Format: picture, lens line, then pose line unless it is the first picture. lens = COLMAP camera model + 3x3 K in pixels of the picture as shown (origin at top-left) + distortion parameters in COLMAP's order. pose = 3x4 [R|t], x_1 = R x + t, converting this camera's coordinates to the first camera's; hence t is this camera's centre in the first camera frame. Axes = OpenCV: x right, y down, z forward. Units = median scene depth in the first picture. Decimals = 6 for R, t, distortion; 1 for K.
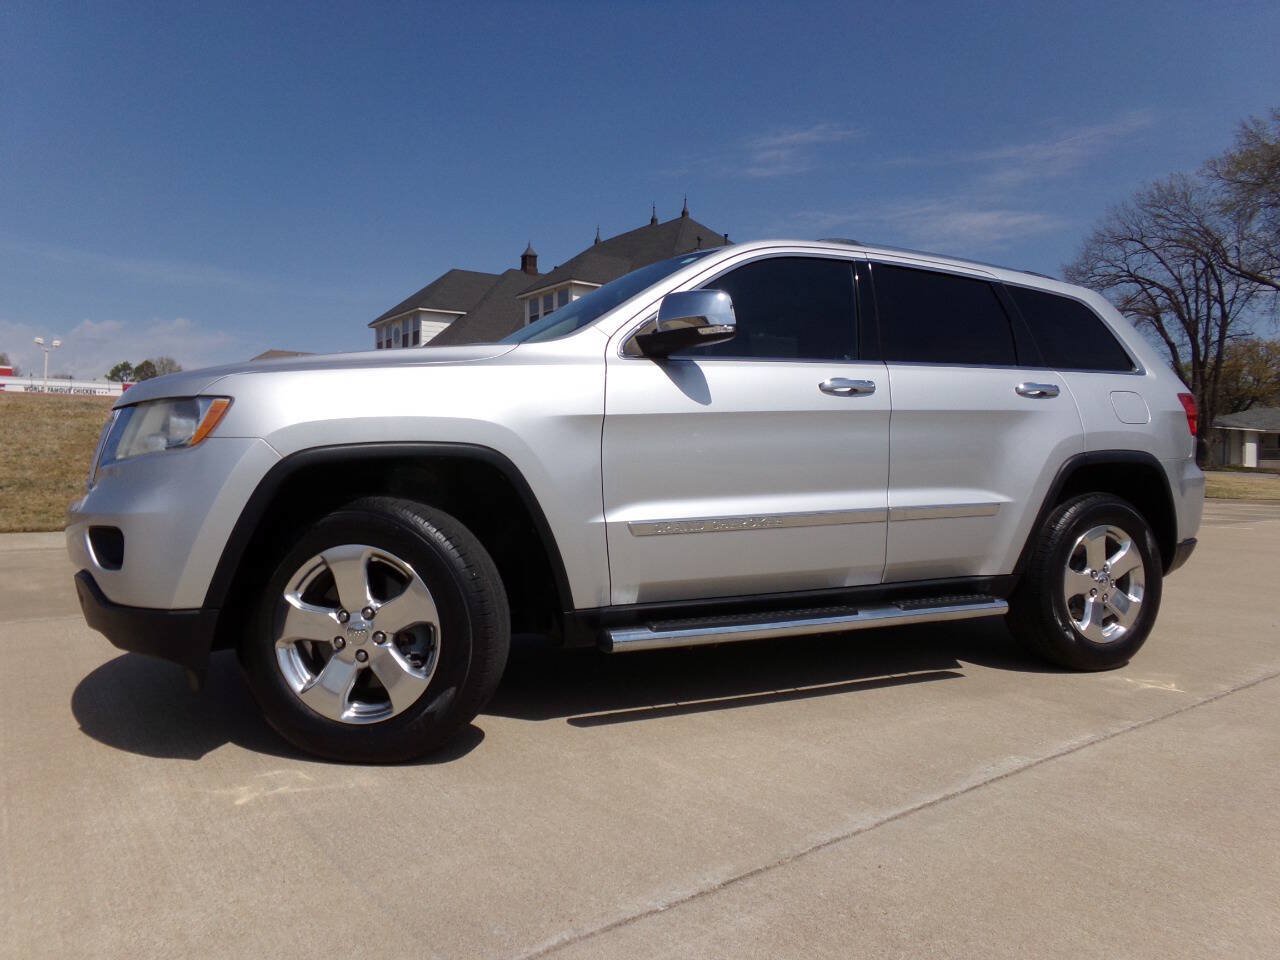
lens RADIAL K [[869.5, 0, 635.6], [0, 869.5, 483.4], [0, 0, 1]] dist [-0.003216, 0.021631]
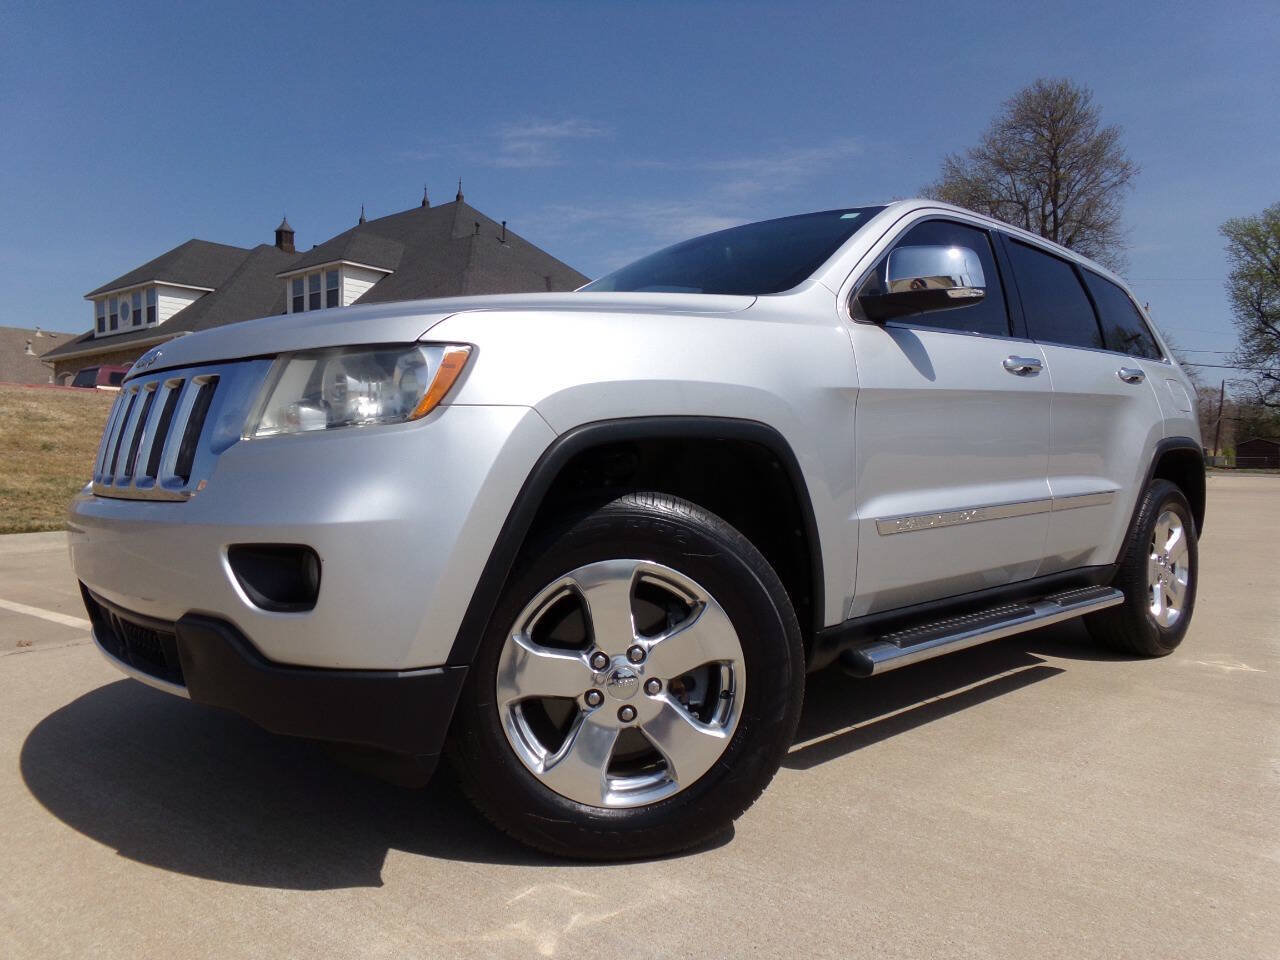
lens RADIAL K [[869.5, 0, 638.7], [0, 869.5, 485.8], [0, 0, 1]] dist [-0.003216, 0.021631]
pose [[0.959660, -0.013821, 0.280823, -0.435112], [0.011033, 0.999873, 0.011507, 0.000611], [-0.280947, -0.007945, 0.959690, 0.259212]]
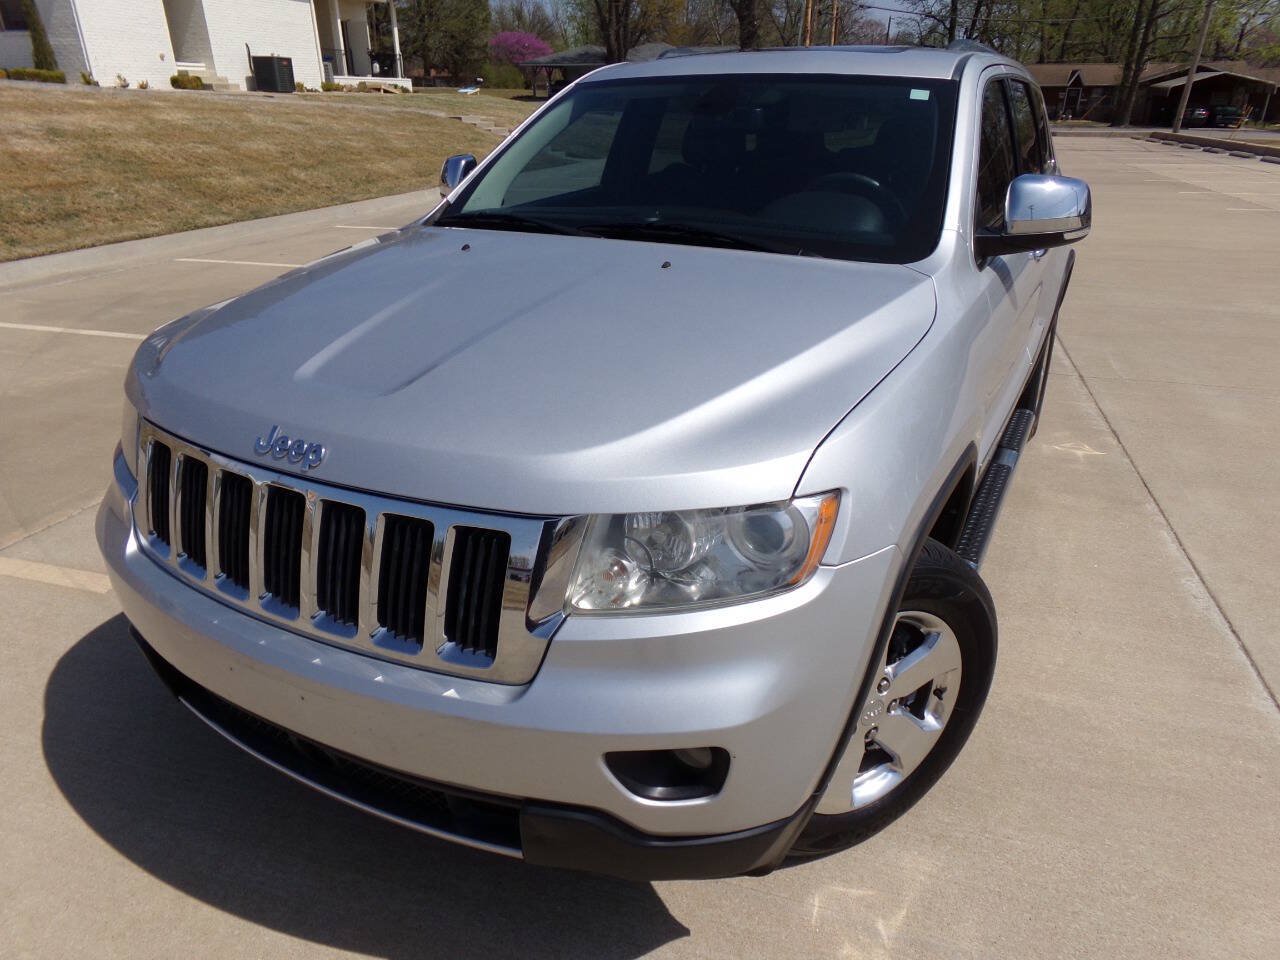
lens RADIAL K [[869.5, 0, 639.4], [0, 869.5, 491.7], [0, 0, 1]] dist [-0.003216, 0.021631]
pose [[0.804518, -0.253510, 0.537106, -0.732601], [0.019483, 0.915107, 0.402740, -0.280004], [-0.593608, -0.313547, 0.741160, 0.522195]]
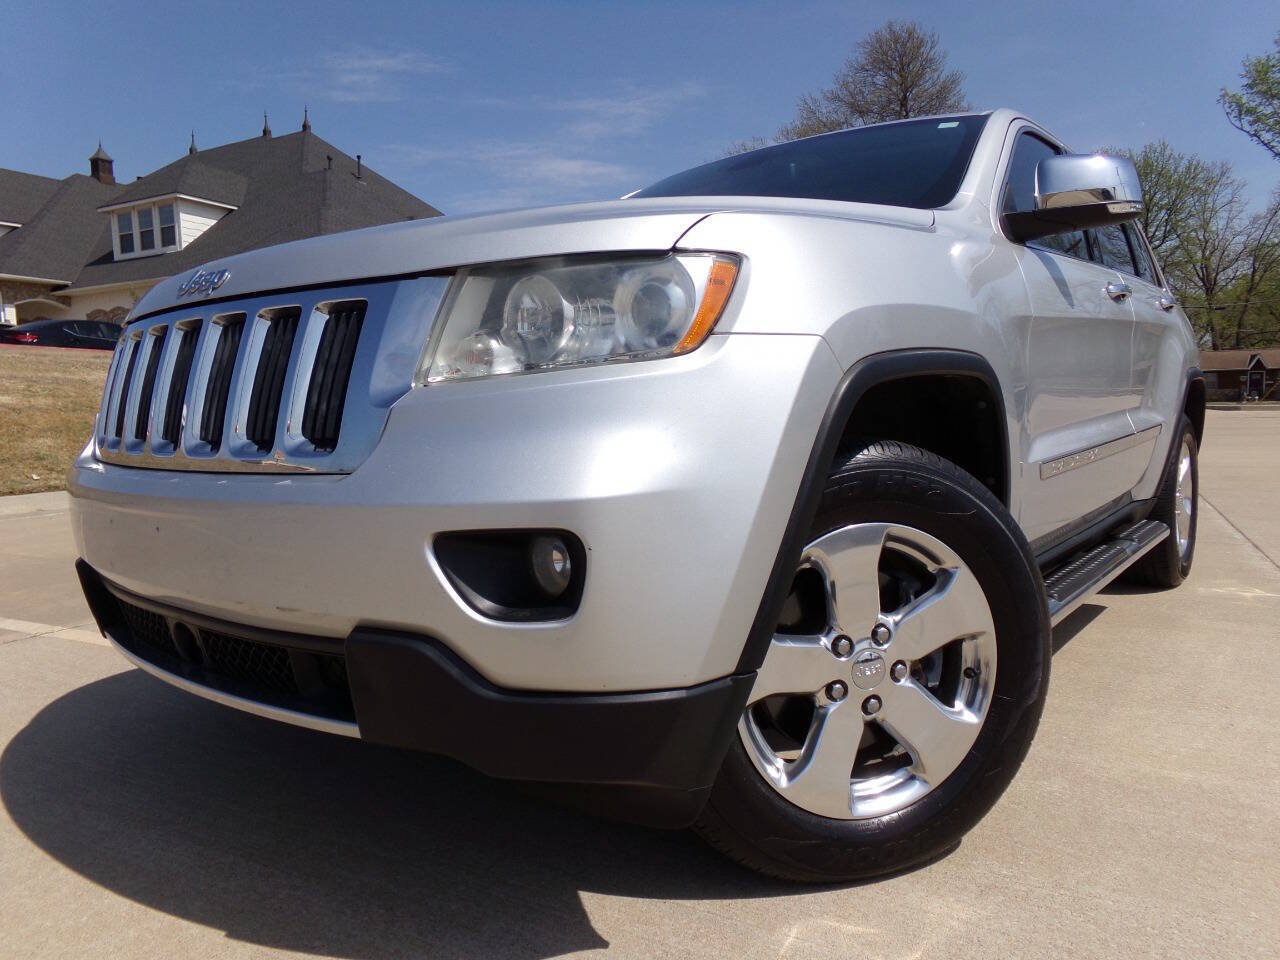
lens RADIAL K [[869.5, 0, 634.5], [0, 869.5, 484.1], [0, 0, 1]] dist [-0.003216, 0.021631]
pose [[0.904274, -0.067989, 0.421505, -0.609205], [0.039141, 0.996283, 0.076729, -0.007509], [-0.425155, -0.052886, 0.903574, 0.455172]]
